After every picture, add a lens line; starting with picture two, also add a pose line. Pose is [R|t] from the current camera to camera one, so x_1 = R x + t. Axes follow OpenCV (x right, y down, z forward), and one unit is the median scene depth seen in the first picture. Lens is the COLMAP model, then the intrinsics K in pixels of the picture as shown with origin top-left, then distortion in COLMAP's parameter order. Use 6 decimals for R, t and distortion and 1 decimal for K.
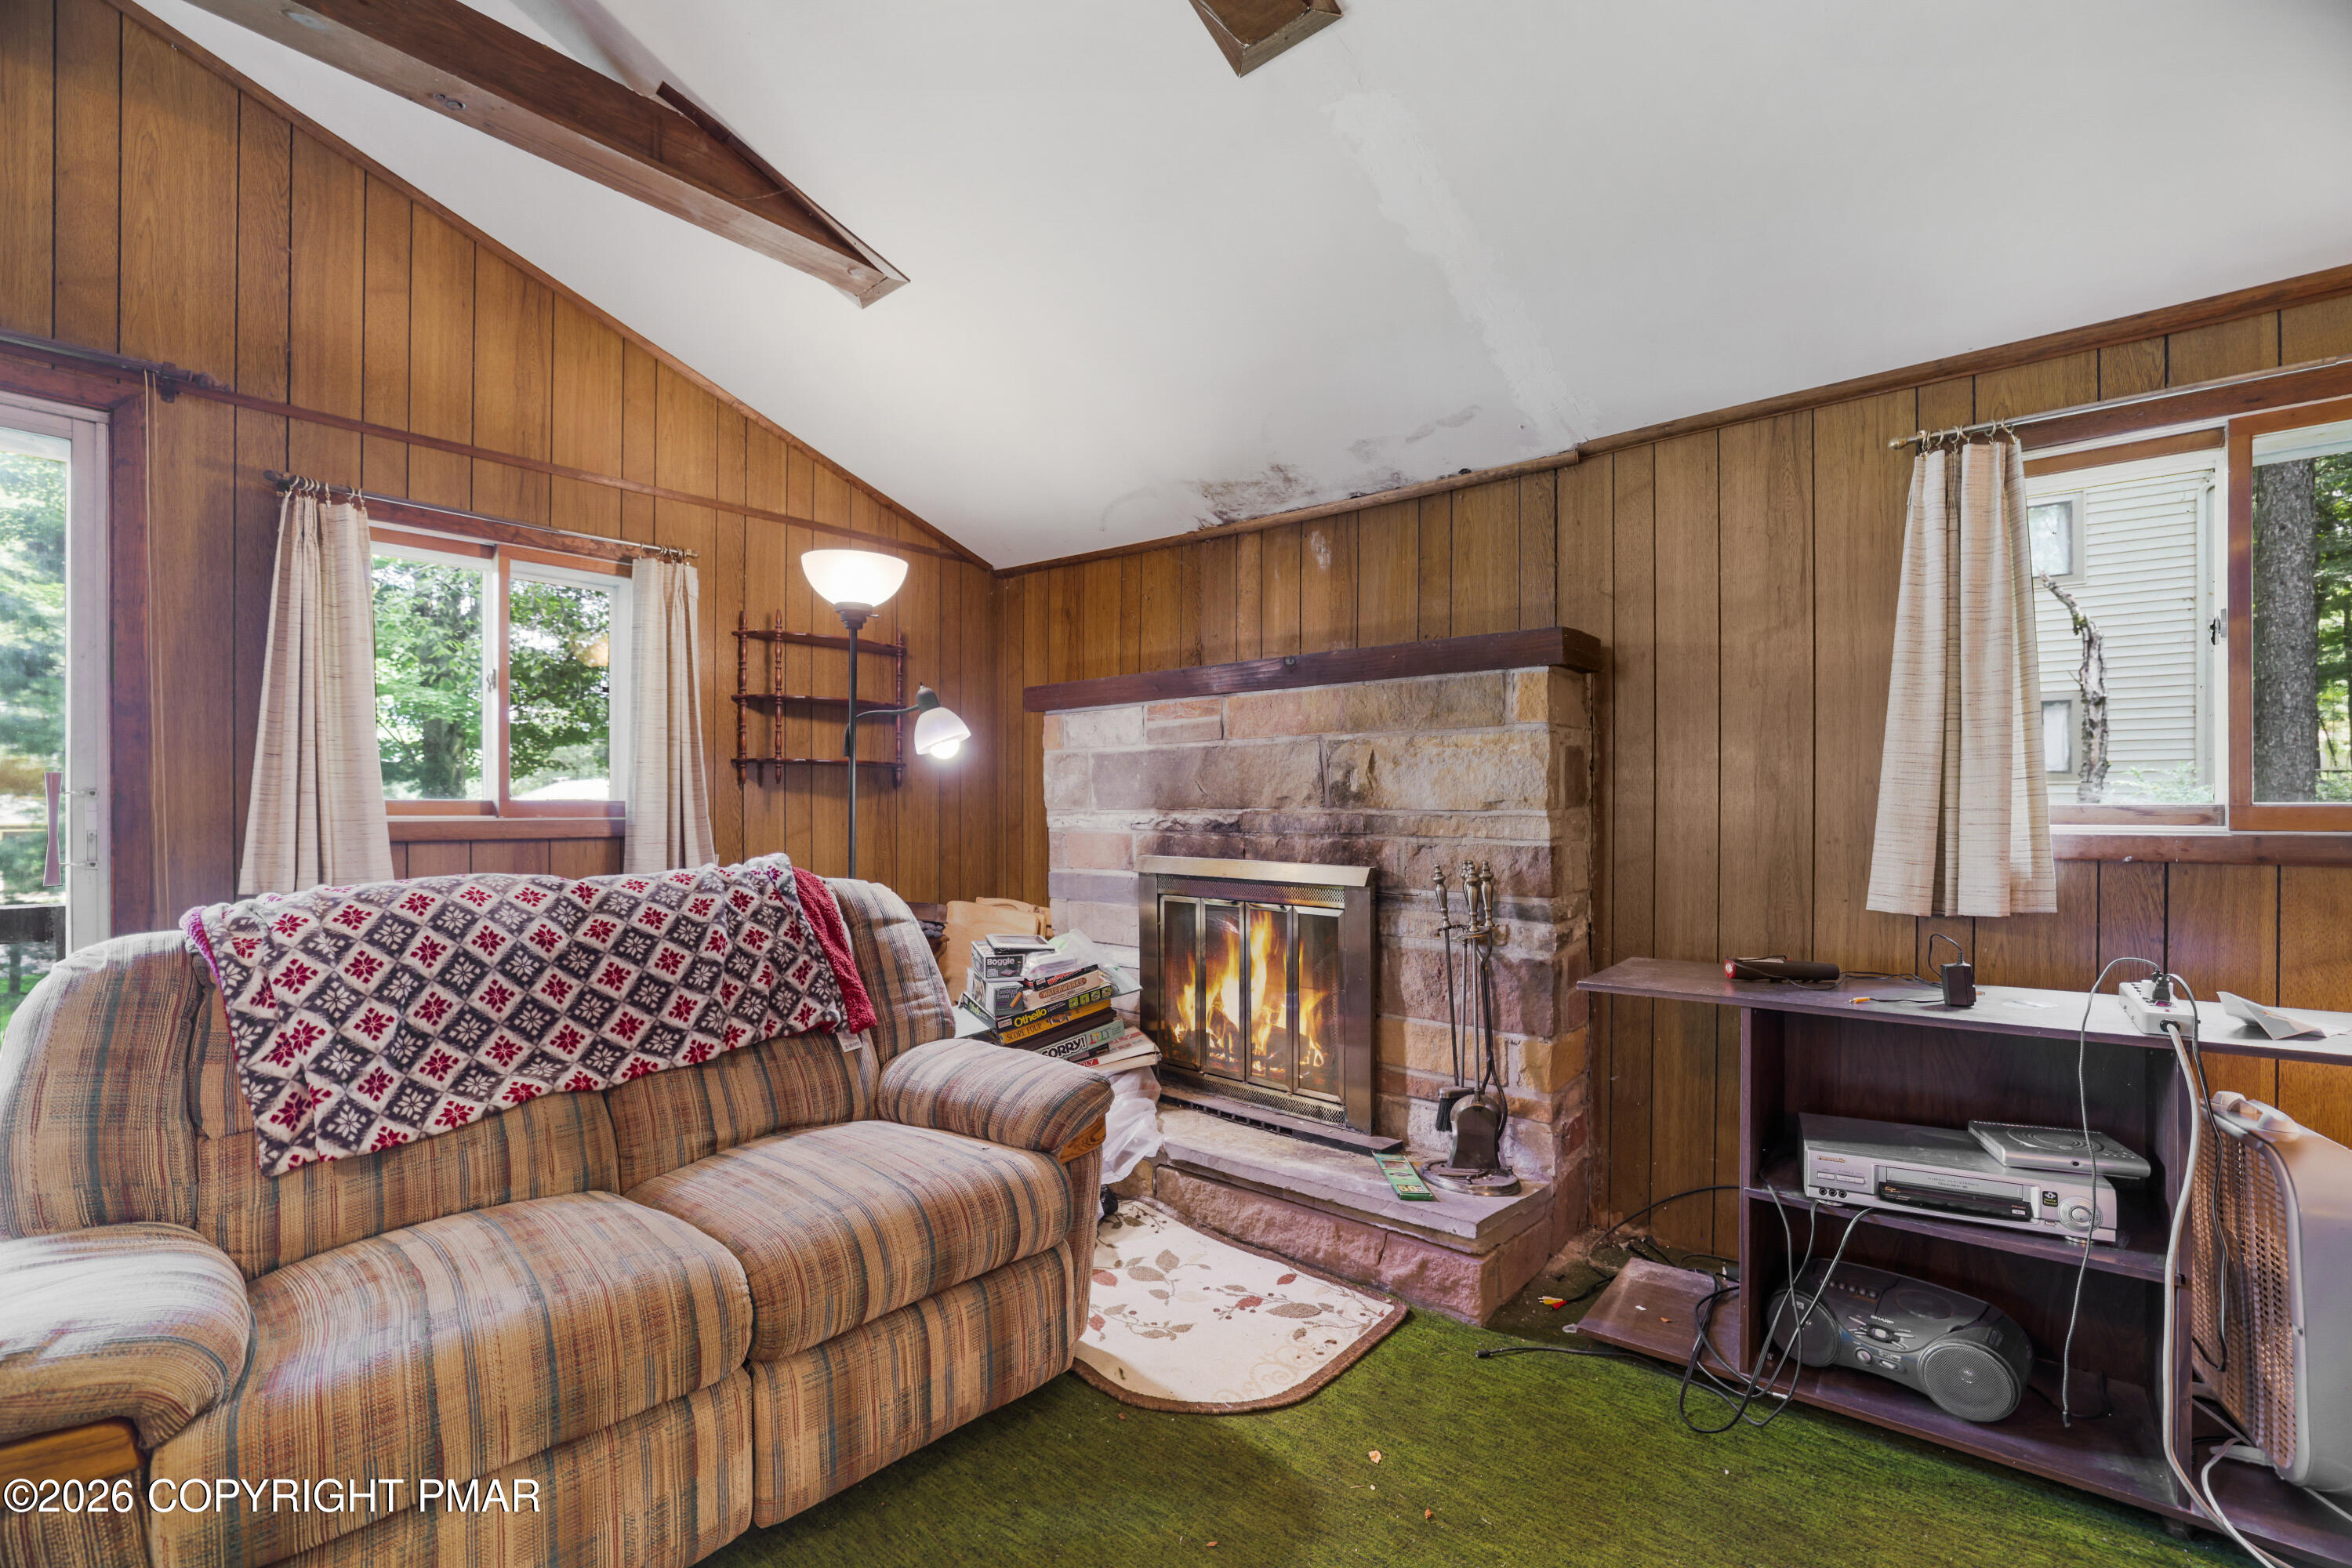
lens RADIAL K [[1008.3, 0, 1165.2], [0, 1008.3, 809.2], [0, 0, 1]] dist [-0.048086, 0.017421]
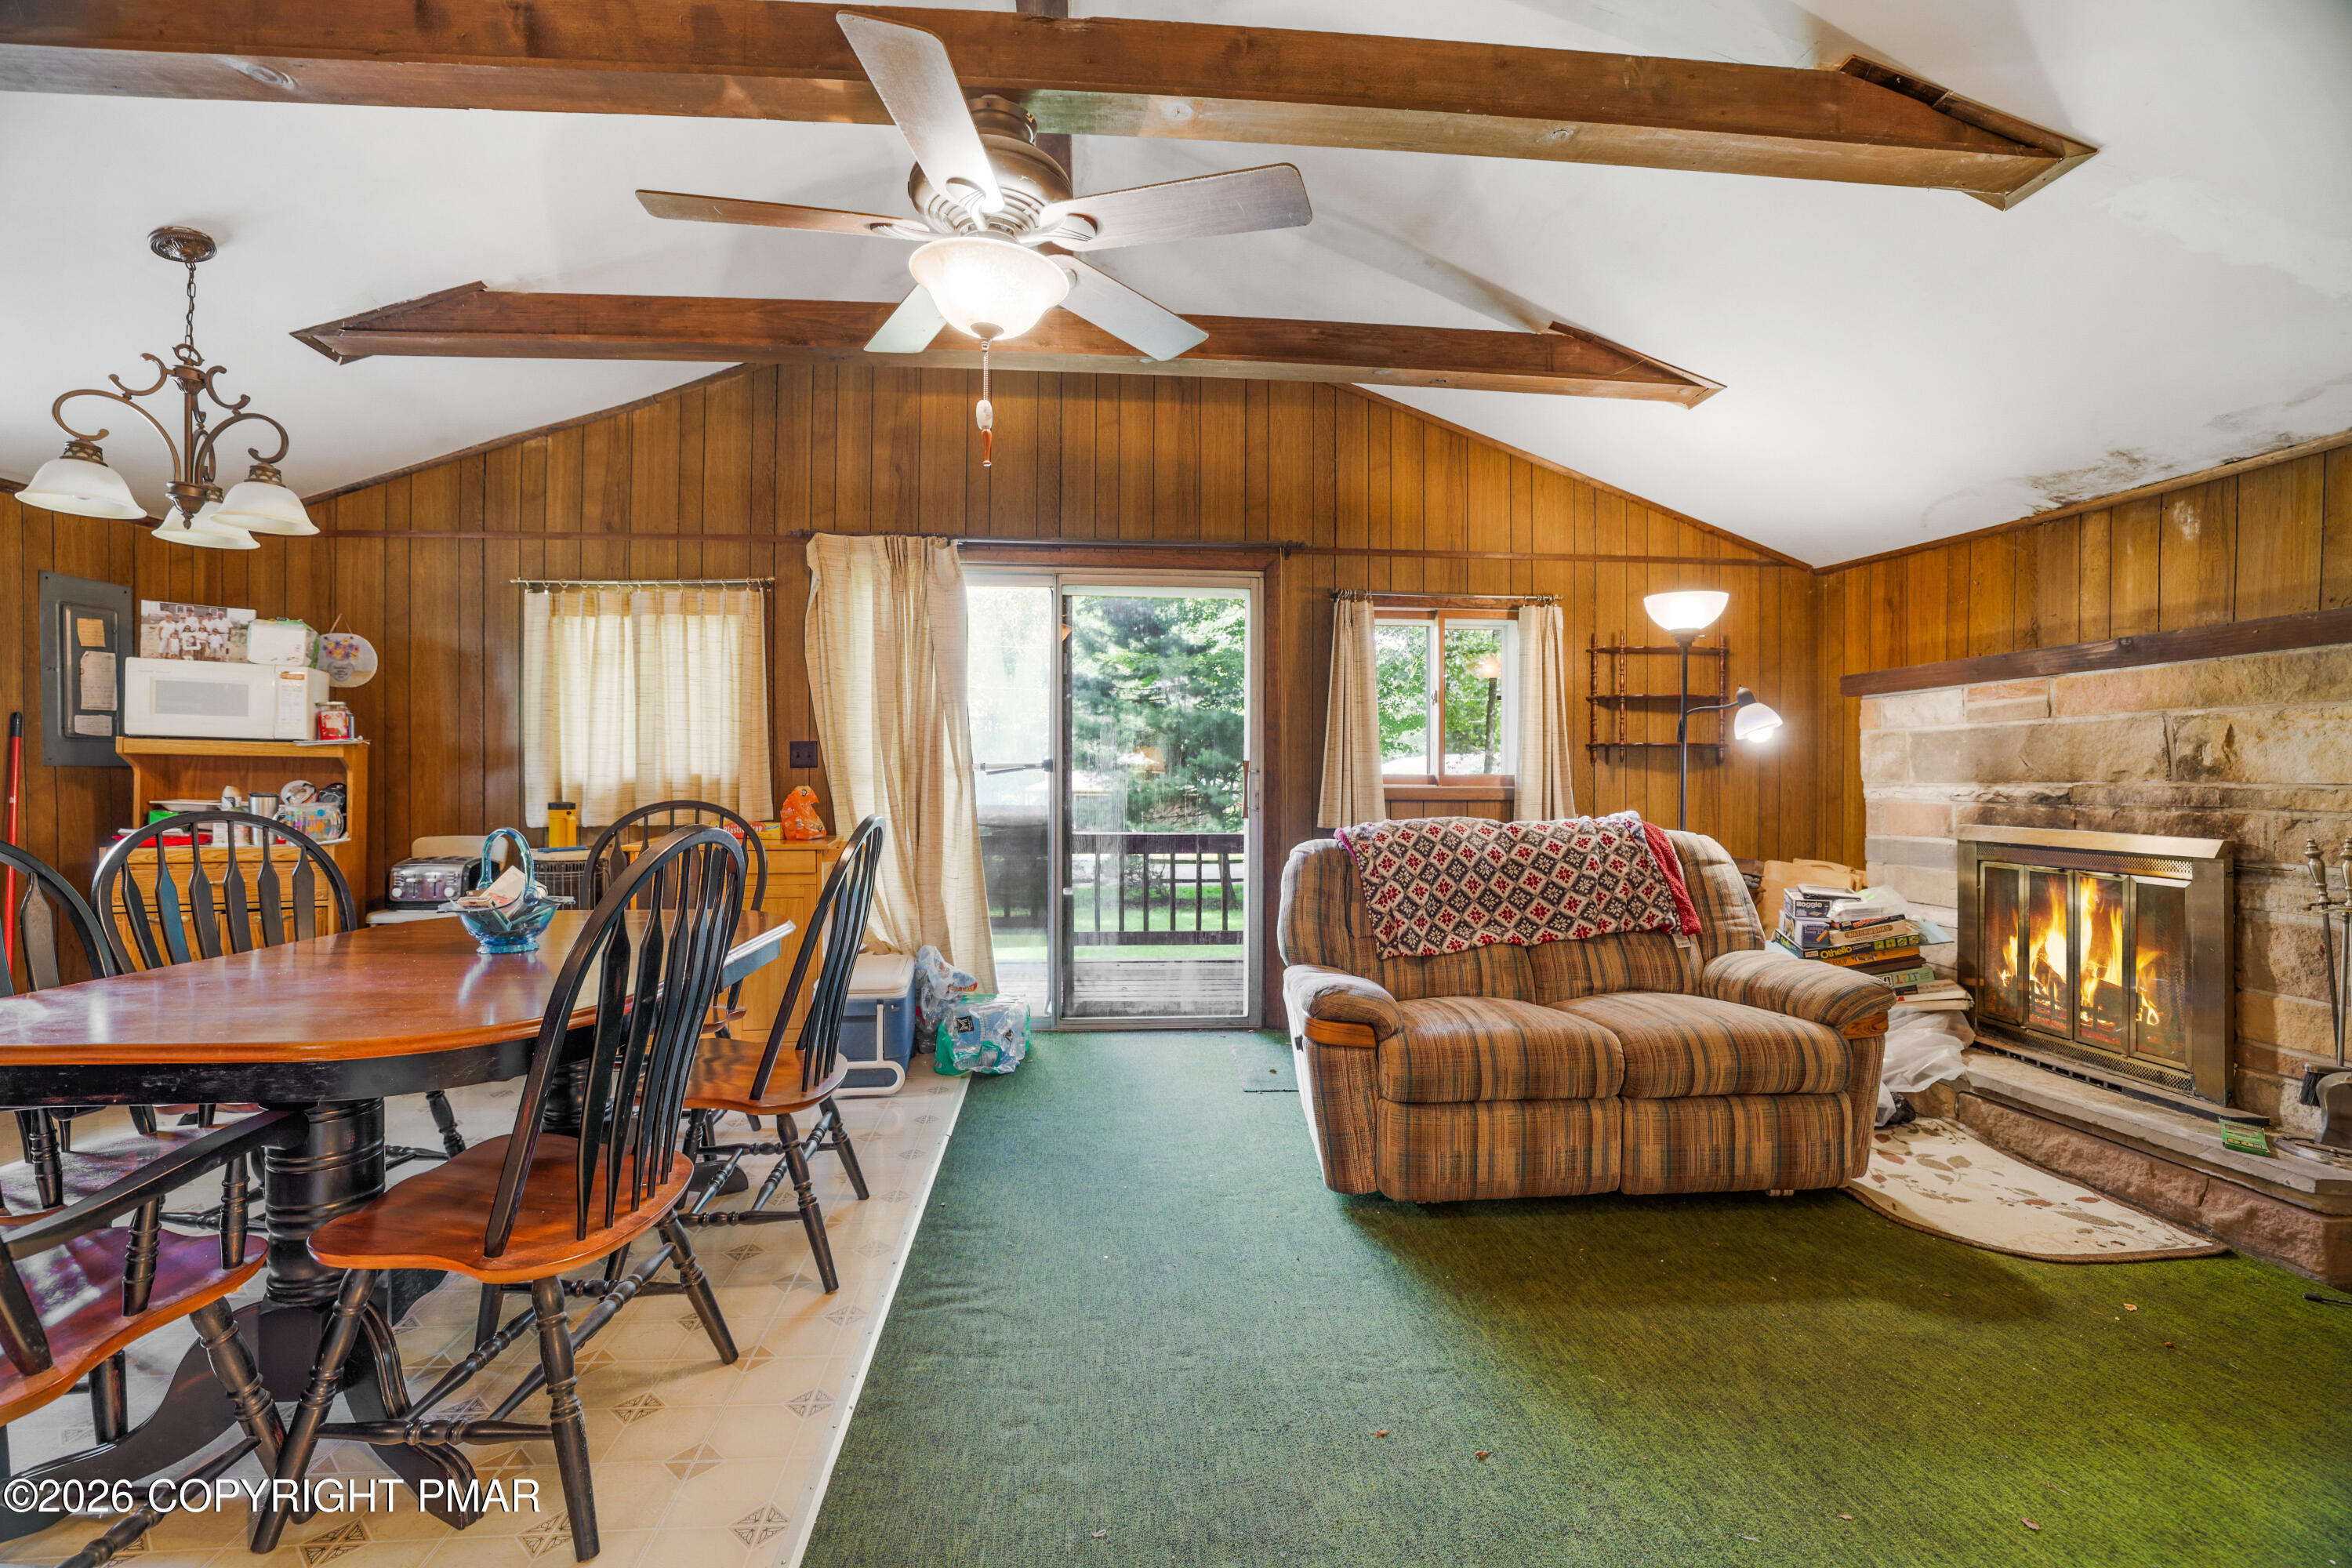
lens RADIAL K [[1004.2, 0, 1168.2], [0, 1004.2, 789.2], [0, 0, 1]] dist [-0.044476, 0.015639]
pose [[0.718956, 0.008068, -0.695009, 0.131458], [-0.004092, 0.999964, 0.007375, 0.003910], [0.695044, -0.002459, 0.718963, -0.490498]]
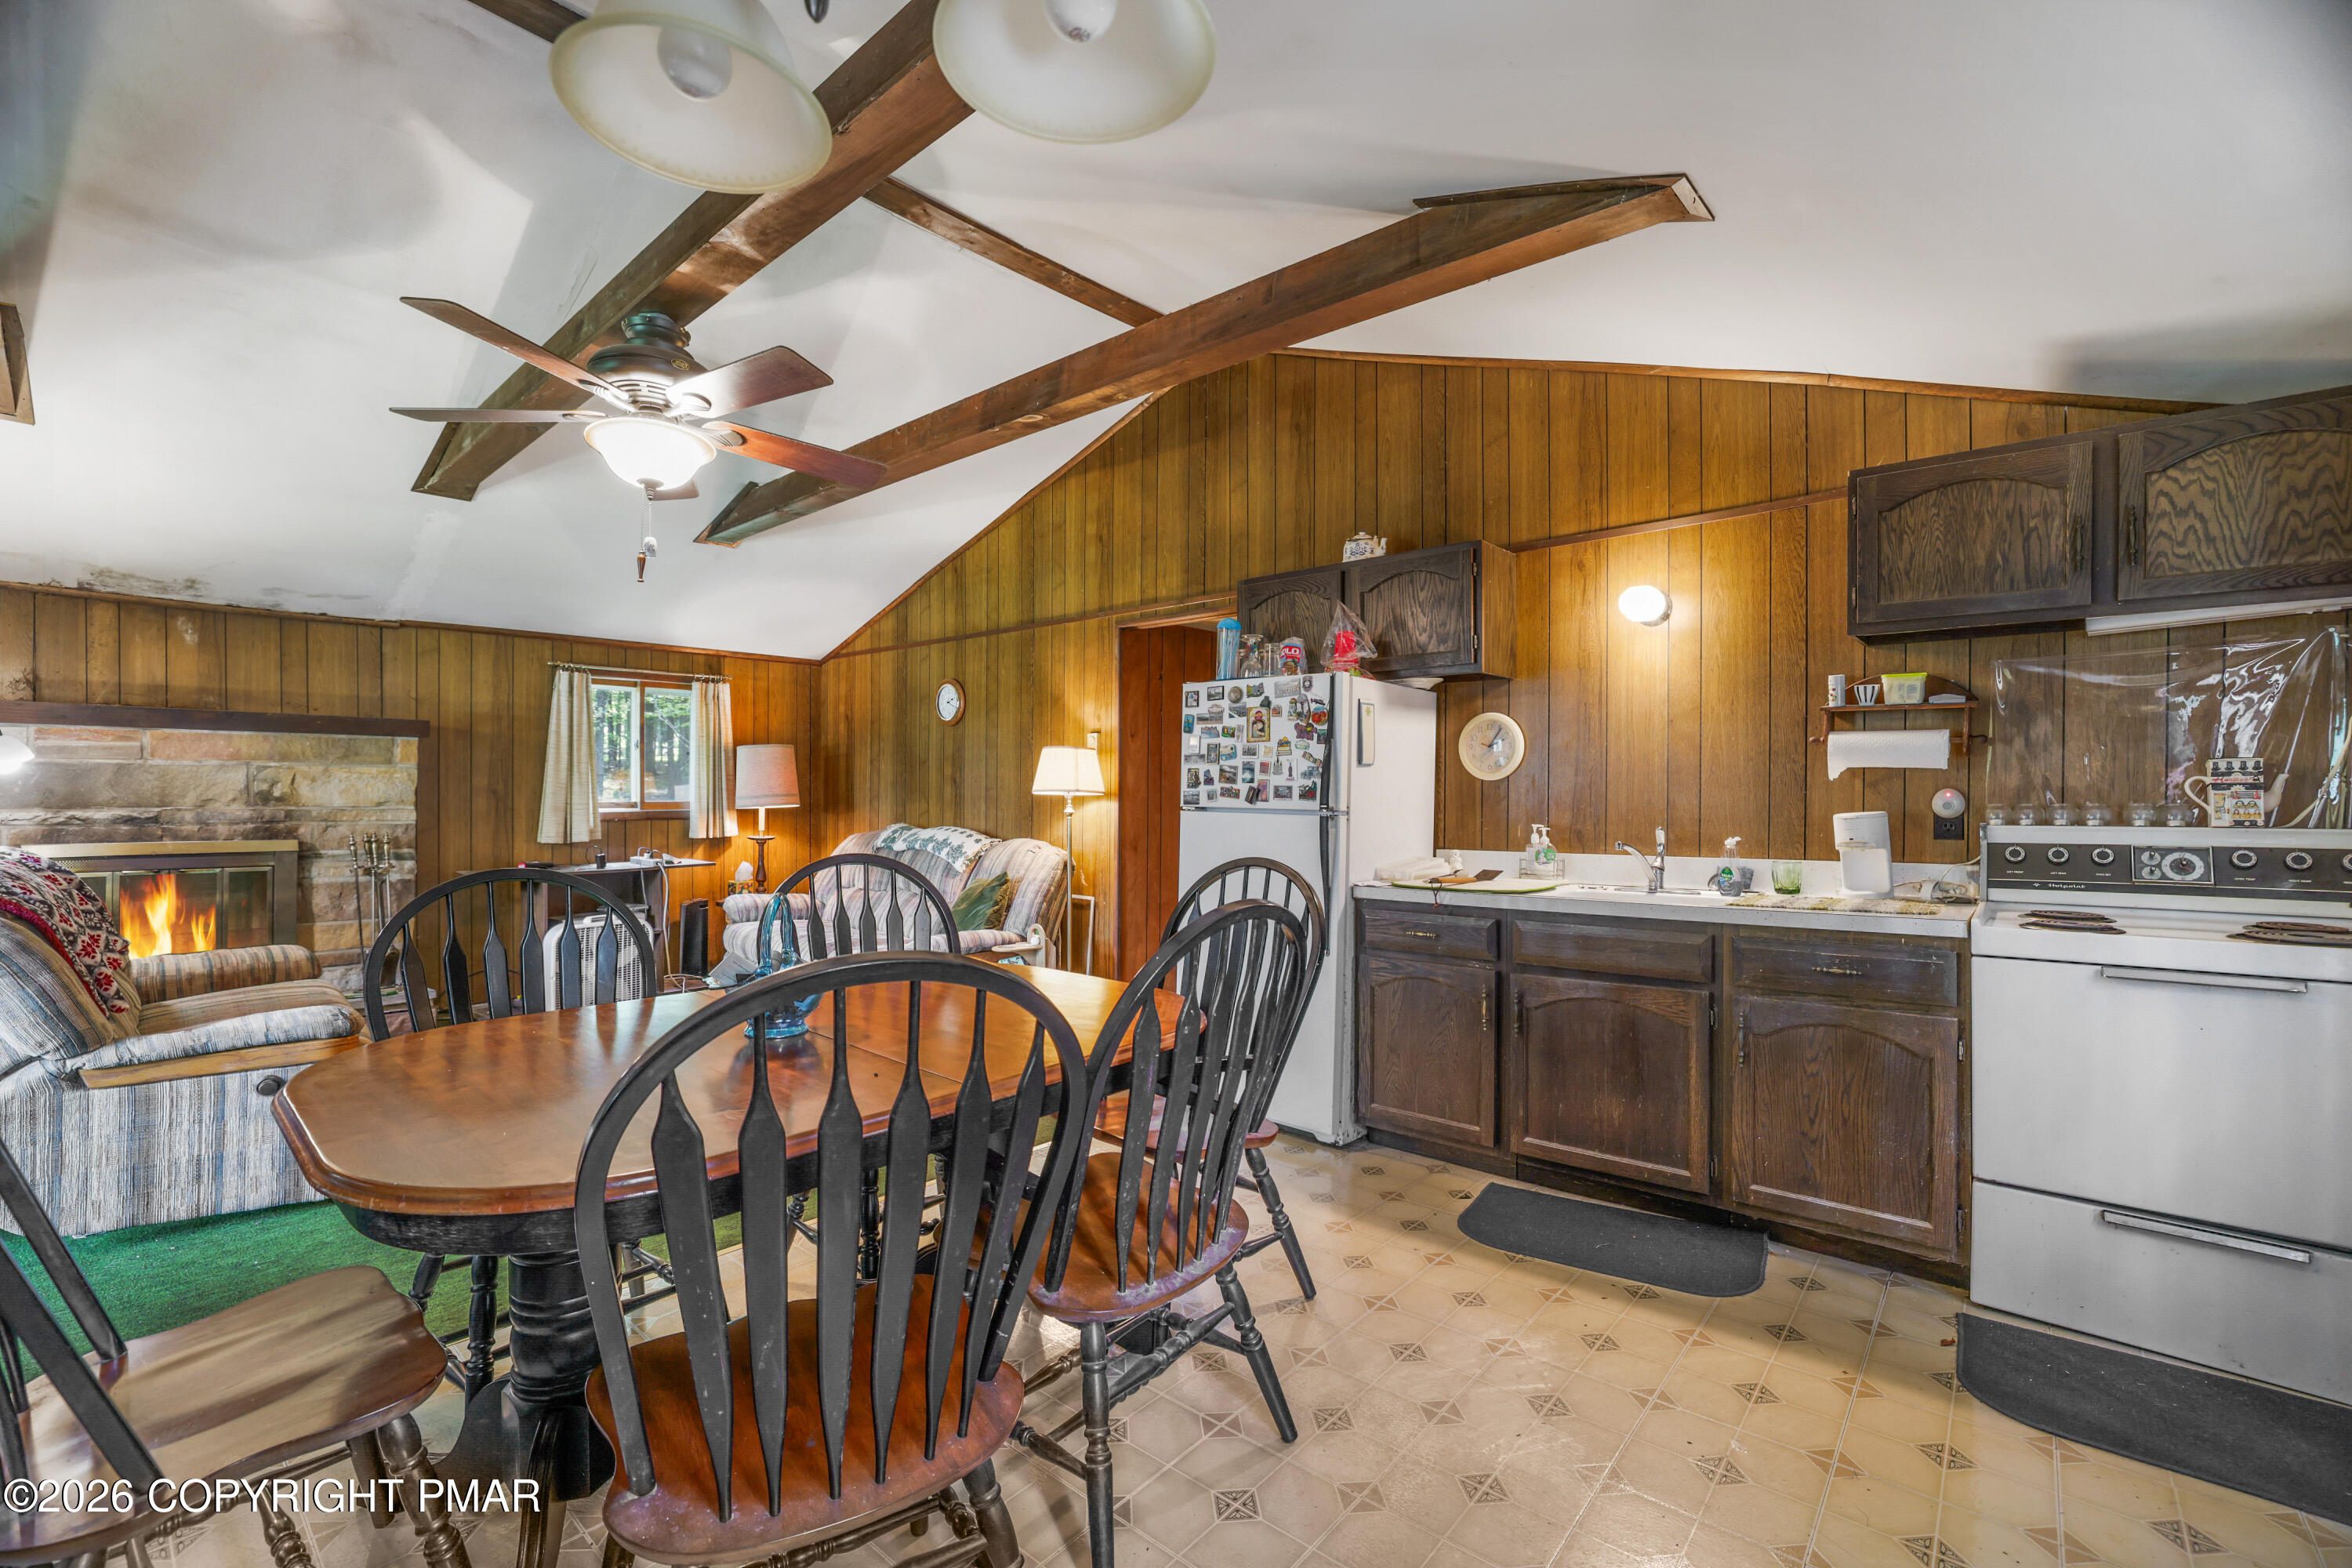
lens RADIAL K [[981.7, 0, 1175.0], [0, 981.7, 795.0], [0, 0, 1]] dist [-0.047846, 0.015623]
pose [[0.003730, -0.004330, 0.999984, -1.588109], [-0.001346, 0.999990, 0.004335, -0.032187], [-0.999992, -0.001362, 0.003724, -0.585055]]
